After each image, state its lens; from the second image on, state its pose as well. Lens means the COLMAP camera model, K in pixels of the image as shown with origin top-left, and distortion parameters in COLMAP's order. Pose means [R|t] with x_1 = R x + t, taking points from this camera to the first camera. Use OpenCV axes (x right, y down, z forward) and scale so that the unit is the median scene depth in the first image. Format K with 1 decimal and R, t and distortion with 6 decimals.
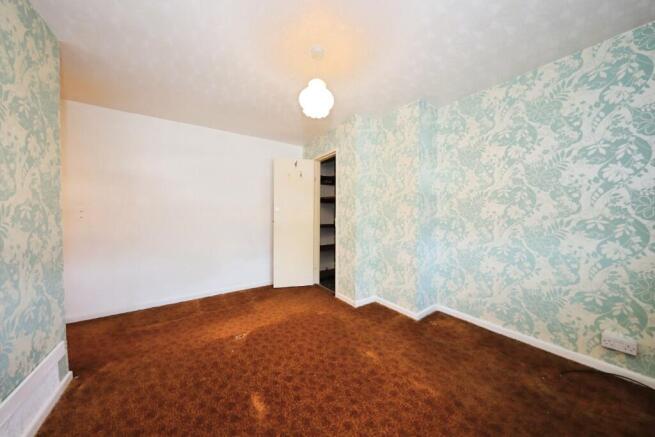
lens RADIAL K [[222.2, 0, 327.5], [0, 222.2, 218.5], [0, 0, 1]] dist [-0.000464, -0.000089]
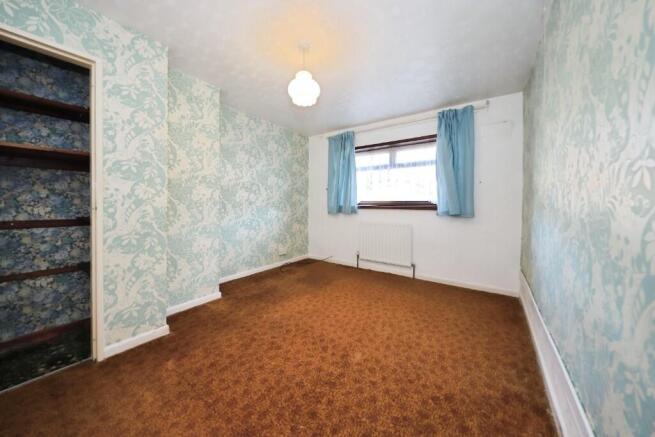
lens RADIAL K [[236.6, 0, 329.0], [0, 236.6, 204.4], [0, 0, 1]] dist [0.000149, 0.000005]
pose [[-0.383910, -0.002767, 0.923366, -1.134142], [0.010596, 0.999916, 0.007402, 0.019411], [-0.923310, 0.012625, -0.383849, 1.300151]]
